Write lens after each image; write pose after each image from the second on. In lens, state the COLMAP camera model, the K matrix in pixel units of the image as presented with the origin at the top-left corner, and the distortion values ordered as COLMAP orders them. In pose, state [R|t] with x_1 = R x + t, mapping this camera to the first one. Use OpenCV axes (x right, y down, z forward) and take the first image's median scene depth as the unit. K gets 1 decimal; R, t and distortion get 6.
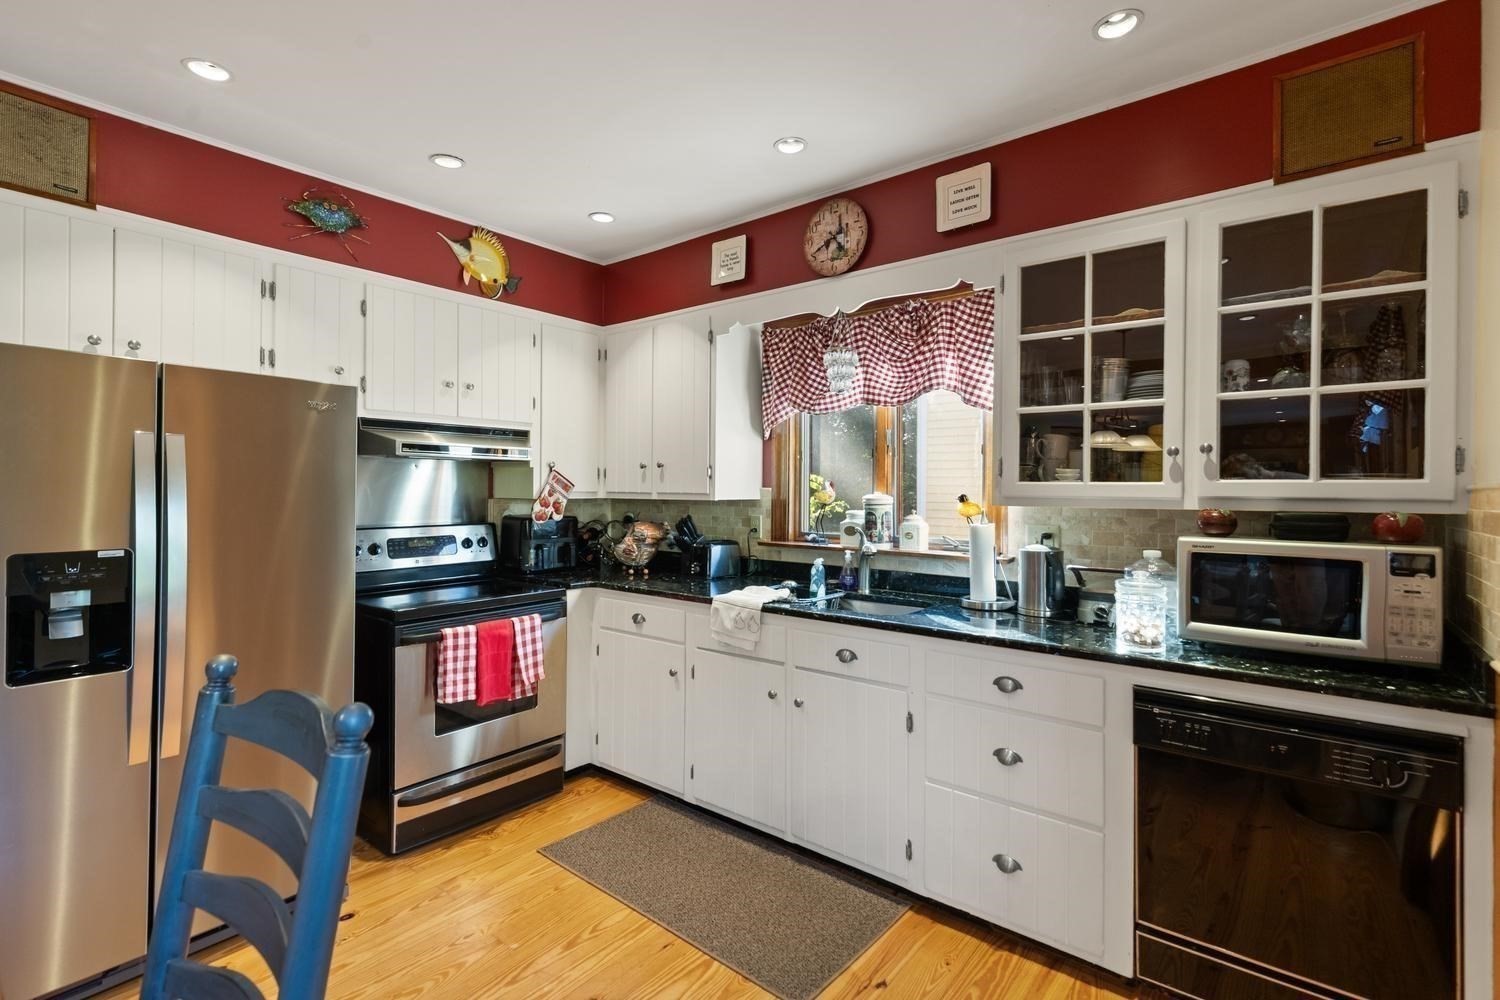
lens RADIAL K [[670.4, 0, 784.4], [0, 670.4, 488.1], [0, 0, 1]] dist [0.002208, -0.000326]
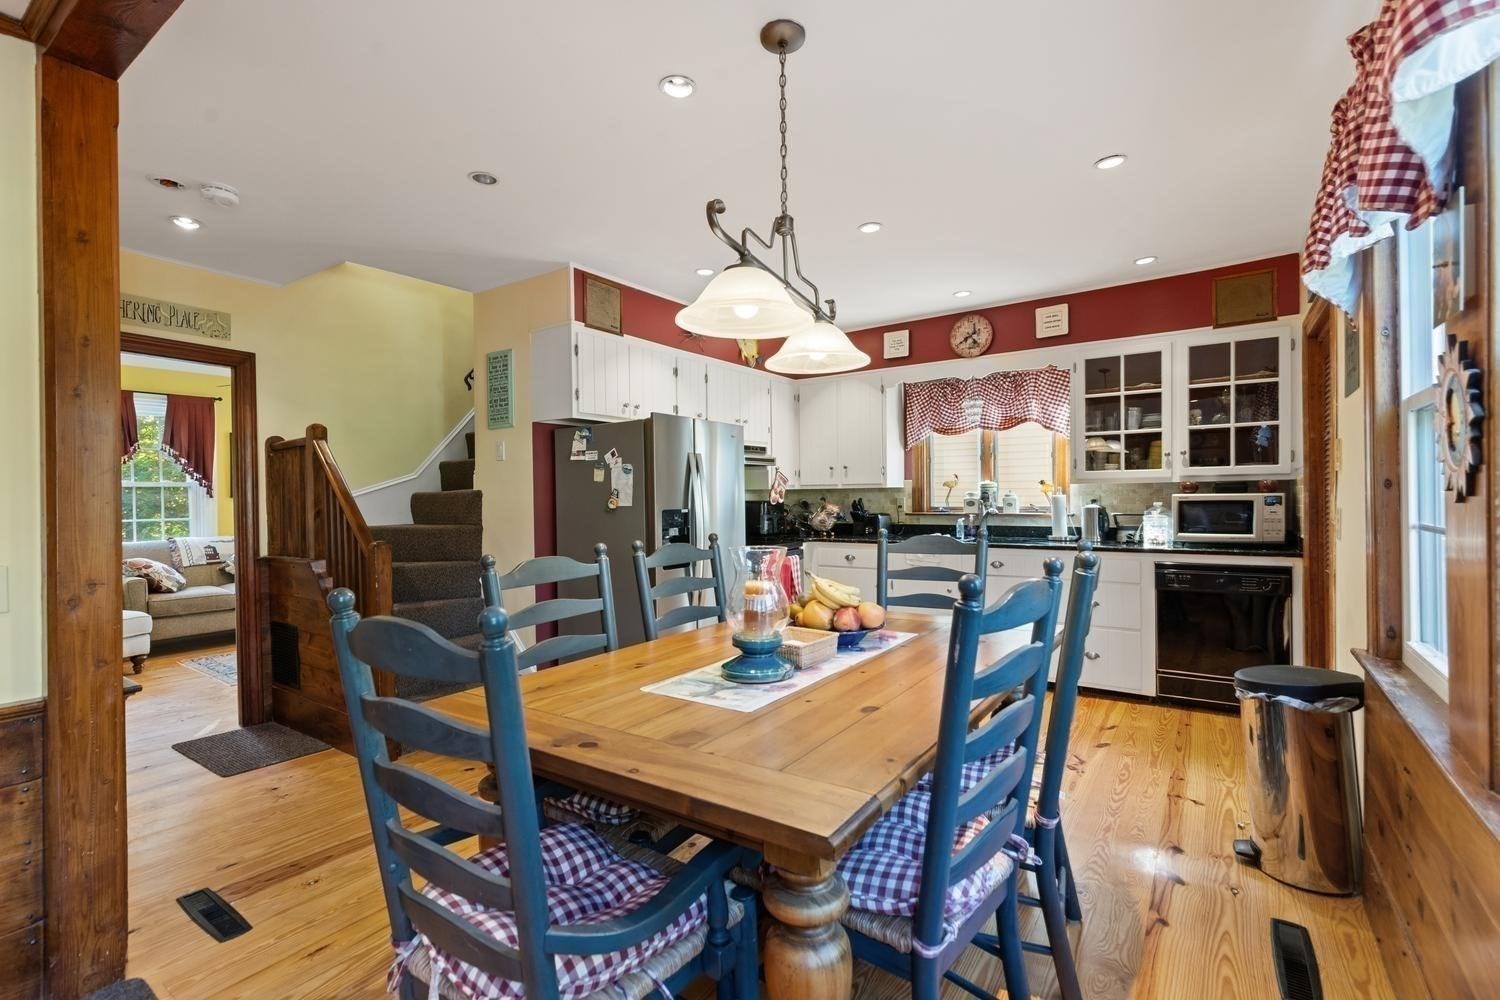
lens RADIAL K [[670.4, 0, 761.4], [0, 670.4, 500.3], [0, 0, 1]] dist [0.002208, -0.000326]
pose [[0.998031, -0.019266, 0.059688, -0.729682], [0.018835, 0.999792, 0.007771, 0.044430], [-0.059826, -0.006632, 0.998187, -0.908722]]
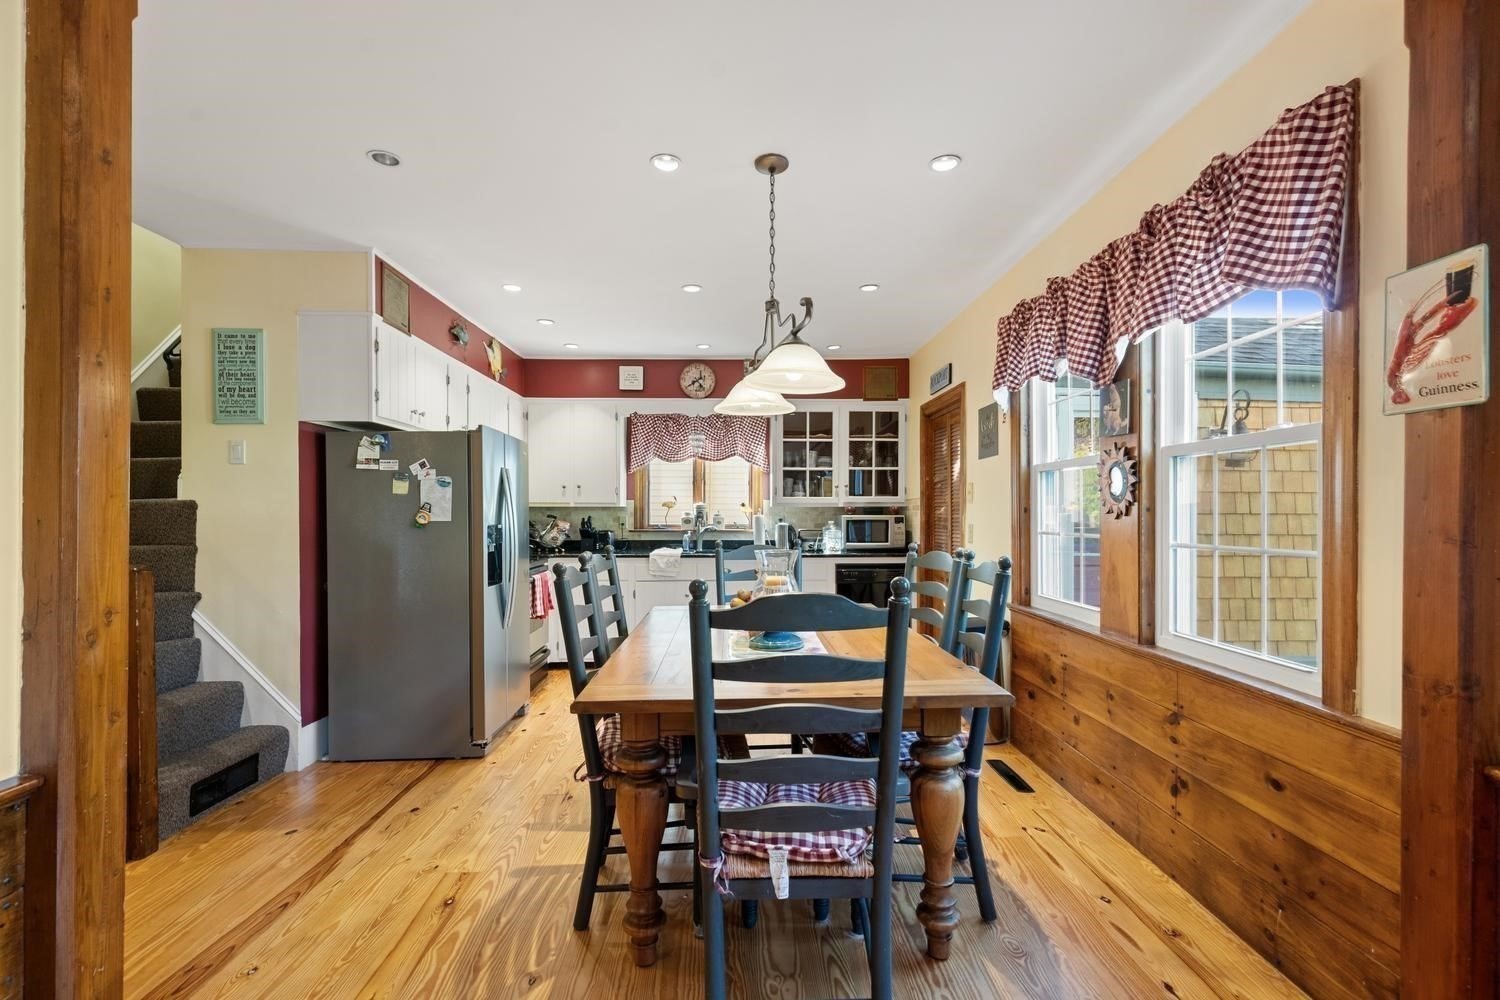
lens RADIAL K [[670.4, 0, 751.3], [0, 670.4, 515.2], [0, 0, 1]] dist [0.002208, -0.000326]
pose [[0.770305, -0.006726, 0.637640, -1.409981], [0.003491, 0.999974, 0.006331, 0.044866], [-0.637666, -0.002651, 0.770308, -0.902704]]
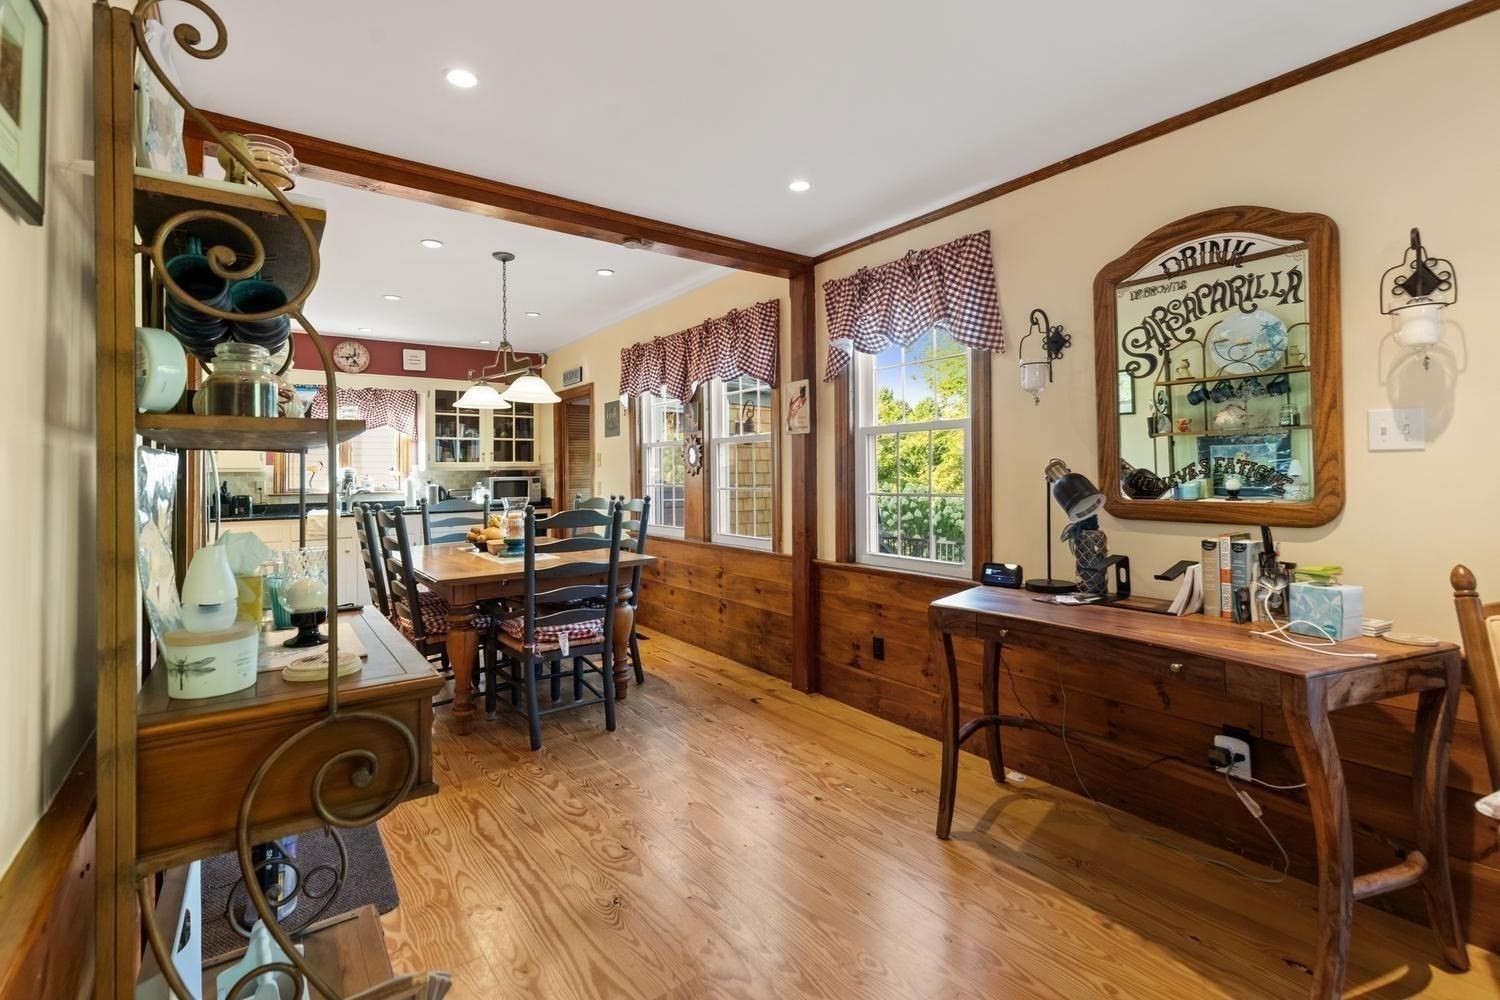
lens RADIAL K [[670.4, 0, 752.3], [0, 670.4, 464.0], [0, 0, 1]] dist [0.002208, -0.000326]
pose [[0.260425, 0.005505, 0.965478, -2.235022], [0.011970, 0.999888, -0.008930, 0.043644], [-0.965420, 0.013882, 0.260330, -1.165201]]
